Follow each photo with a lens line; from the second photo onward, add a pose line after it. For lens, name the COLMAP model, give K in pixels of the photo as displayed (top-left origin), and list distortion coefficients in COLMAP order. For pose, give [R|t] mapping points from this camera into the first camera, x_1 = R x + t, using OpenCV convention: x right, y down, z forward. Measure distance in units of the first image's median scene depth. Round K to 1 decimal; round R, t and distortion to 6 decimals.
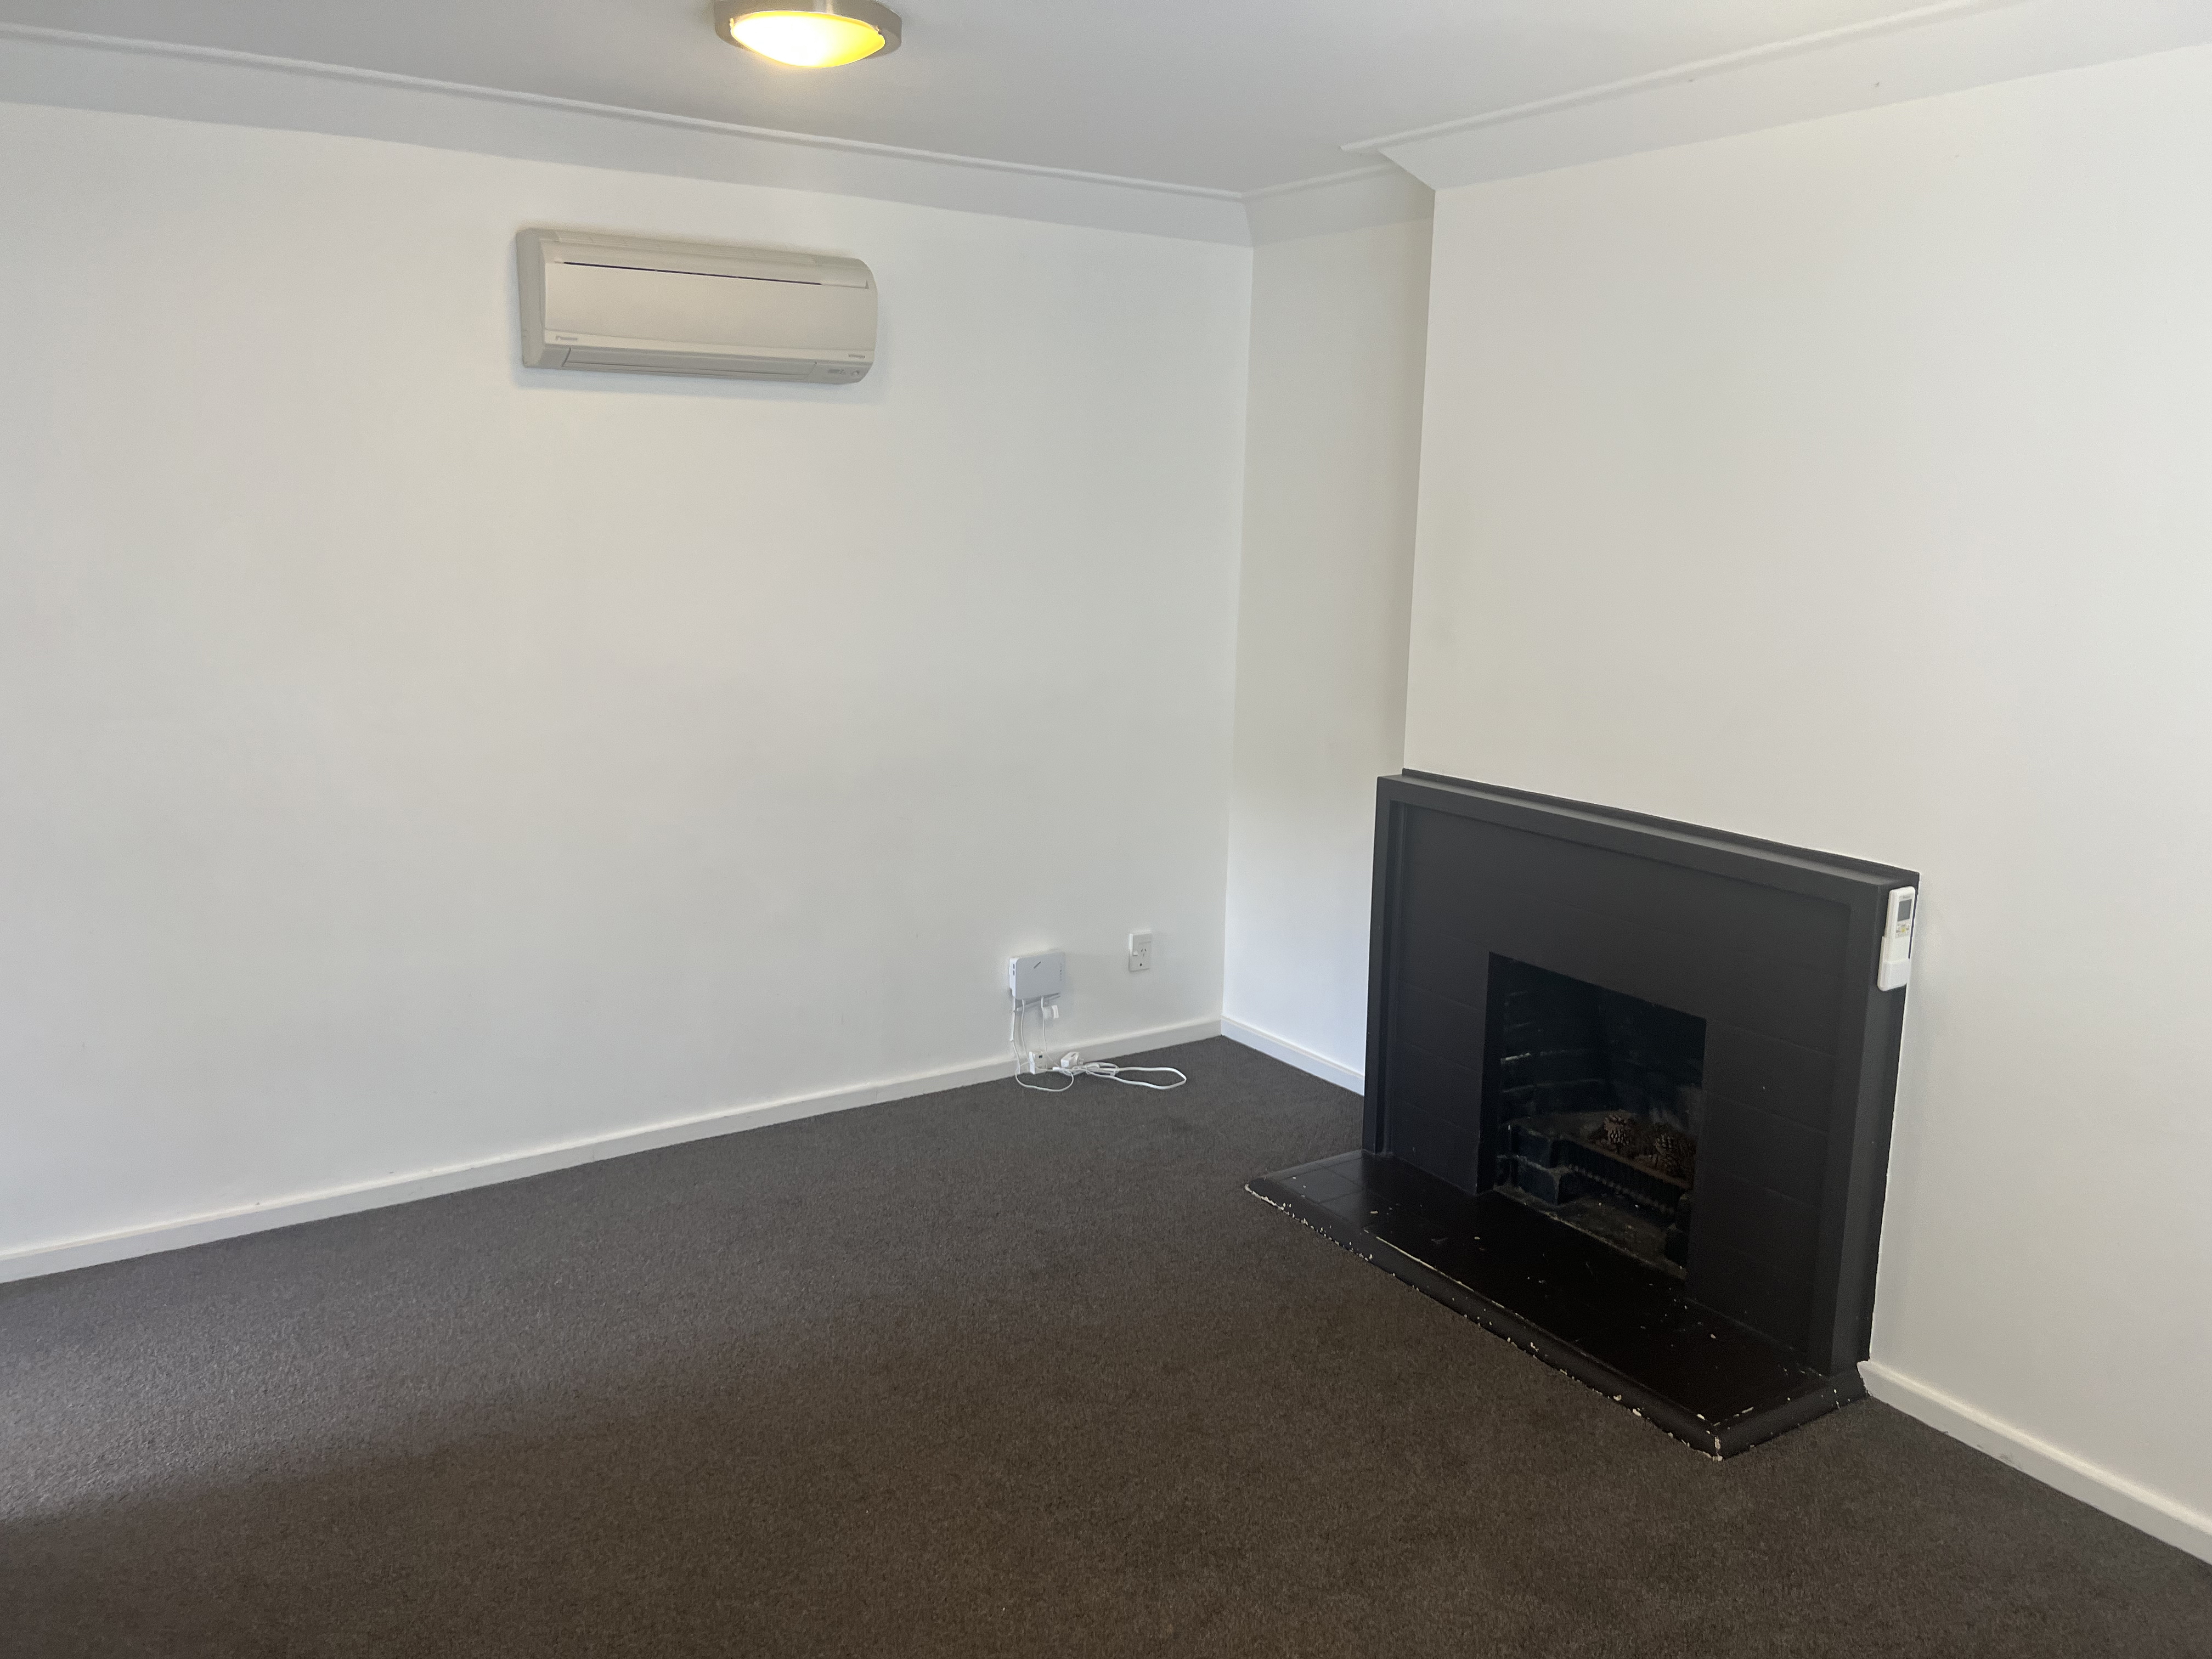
lens RADIAL K [[1656.6, 0, 1104.6], [0, 1656.6, 829.3], [0, 0, 1]] dist [0.005314, 0.001779]
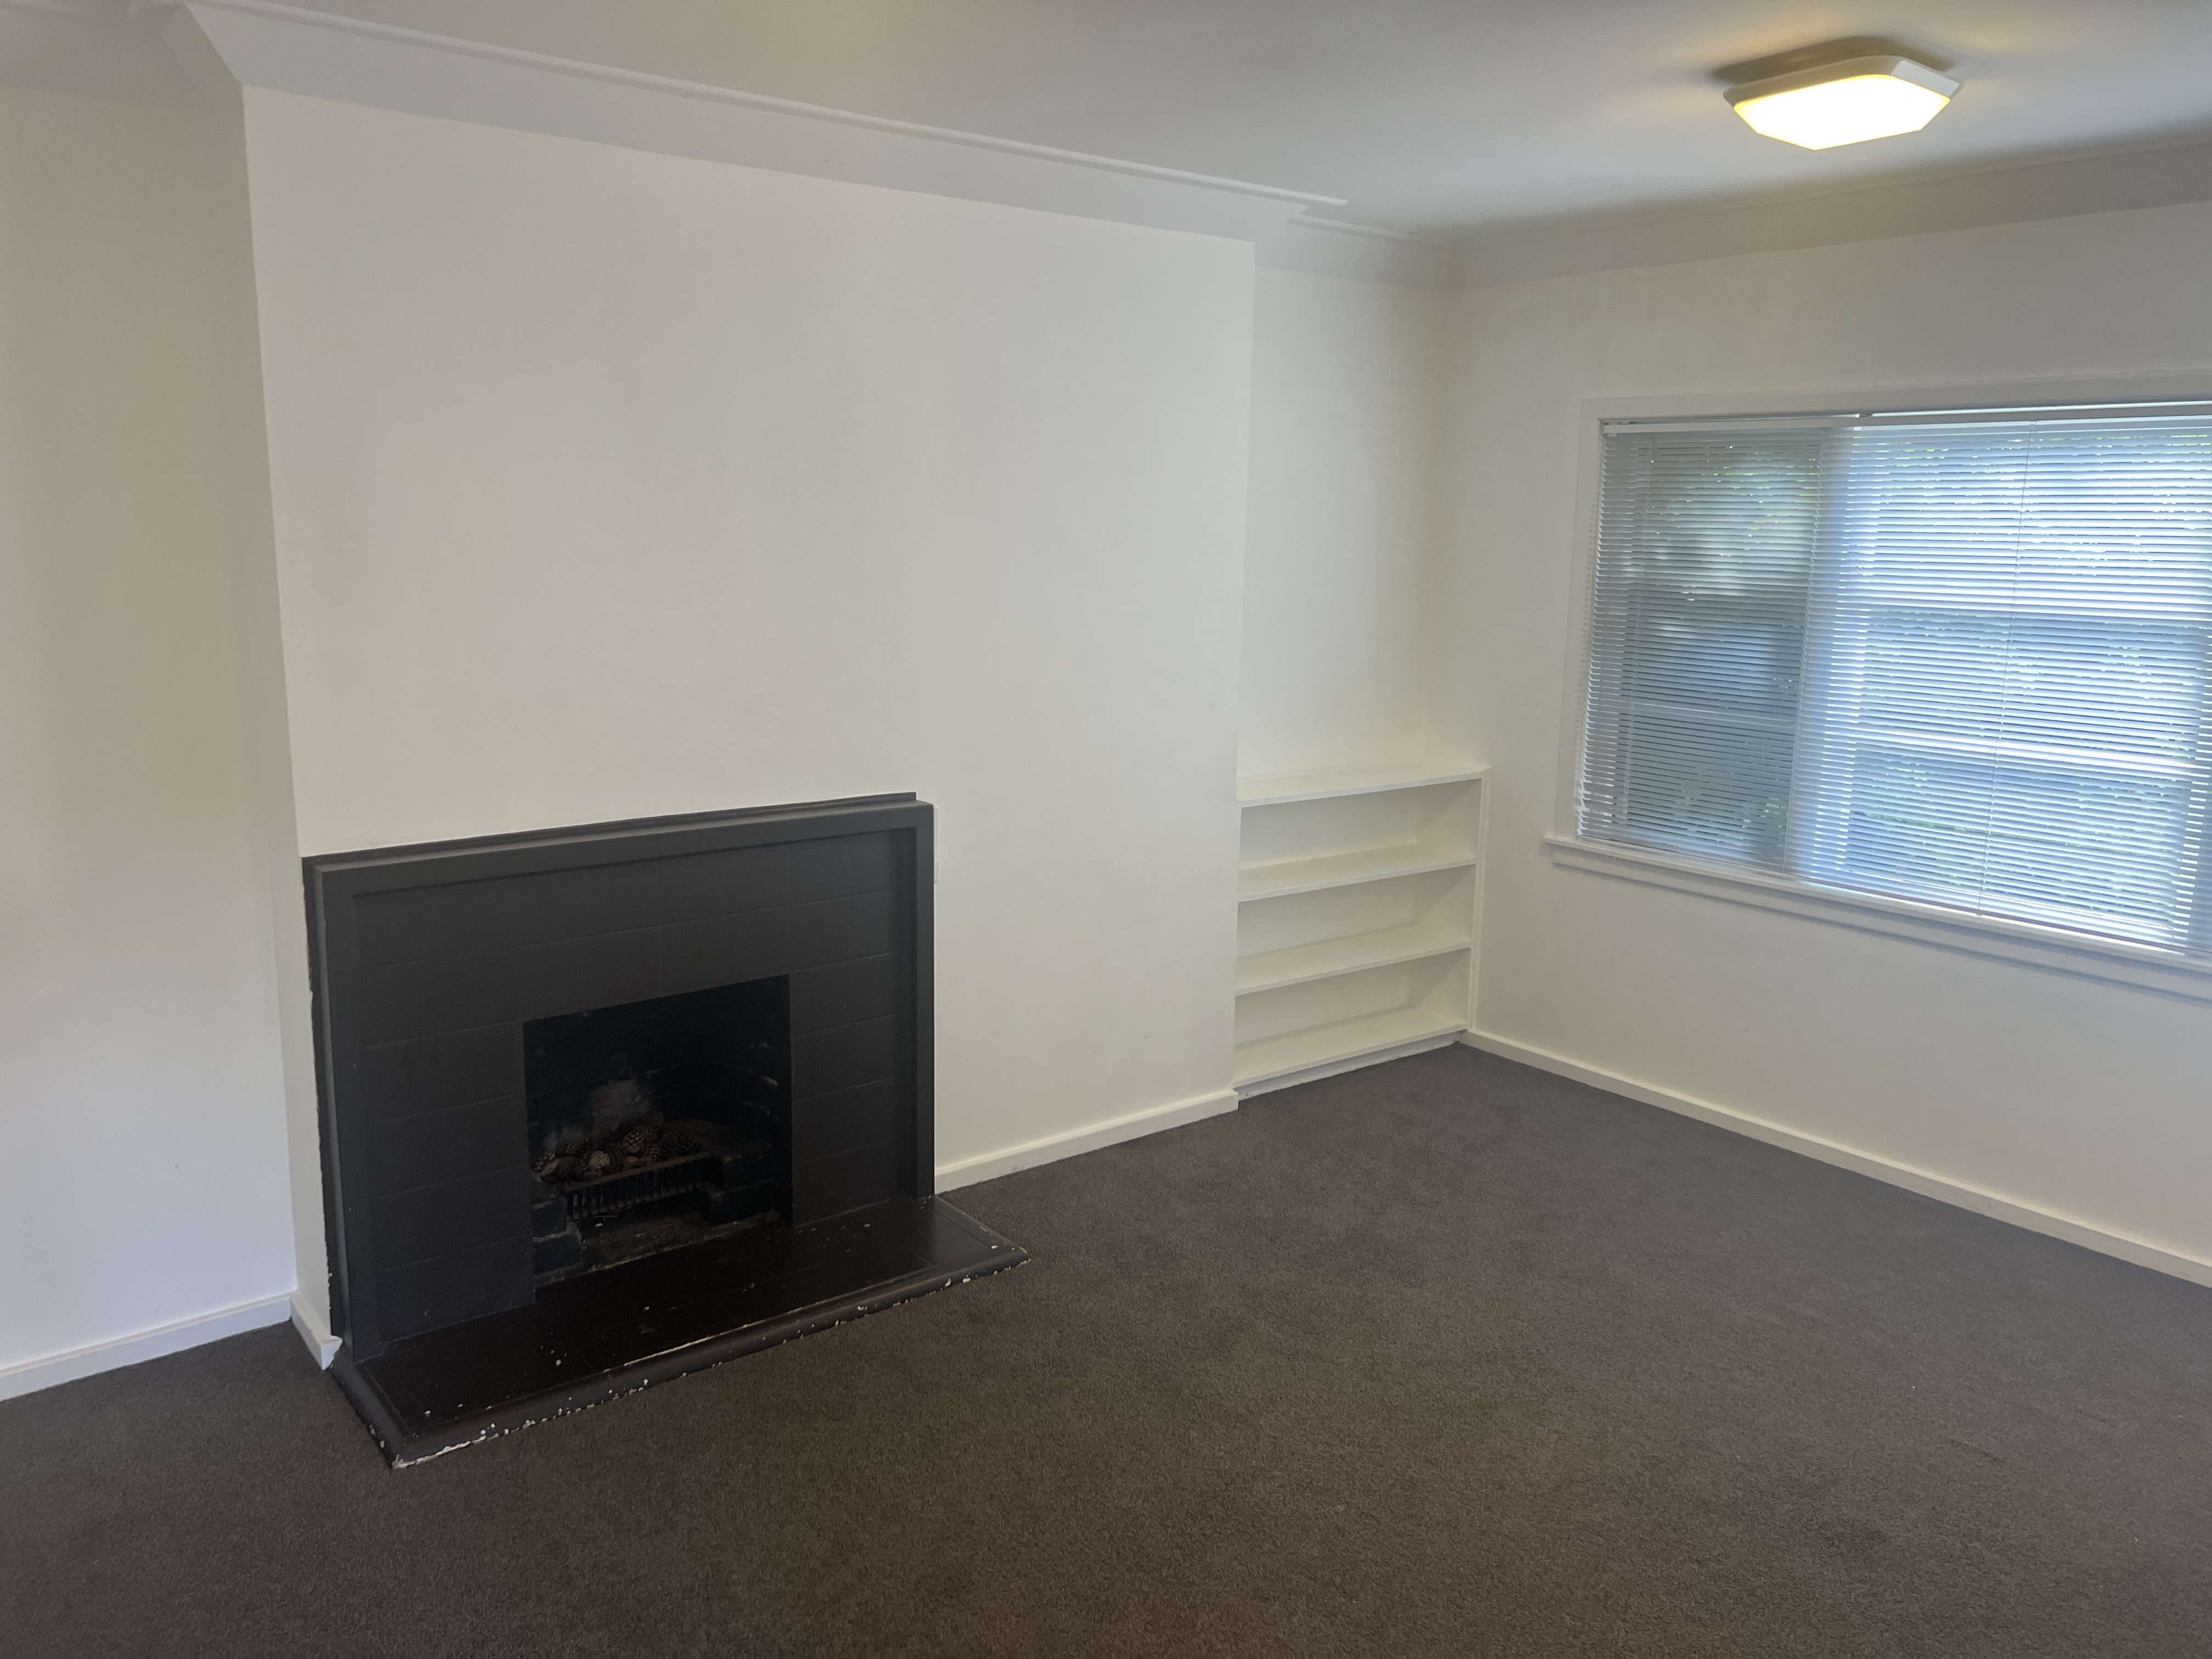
lens RADIAL K [[1656.6, 0, 1102.5], [0, 1656.6, 830.0], [0, 0, 1]] dist [0.005314, 0.001779]
pose [[-0.106229, -0.201088, 0.973796, -0.712235], [0.176853, 0.959902, 0.217511, -0.180352], [-0.978488, 0.195325, -0.066407, 0.845013]]
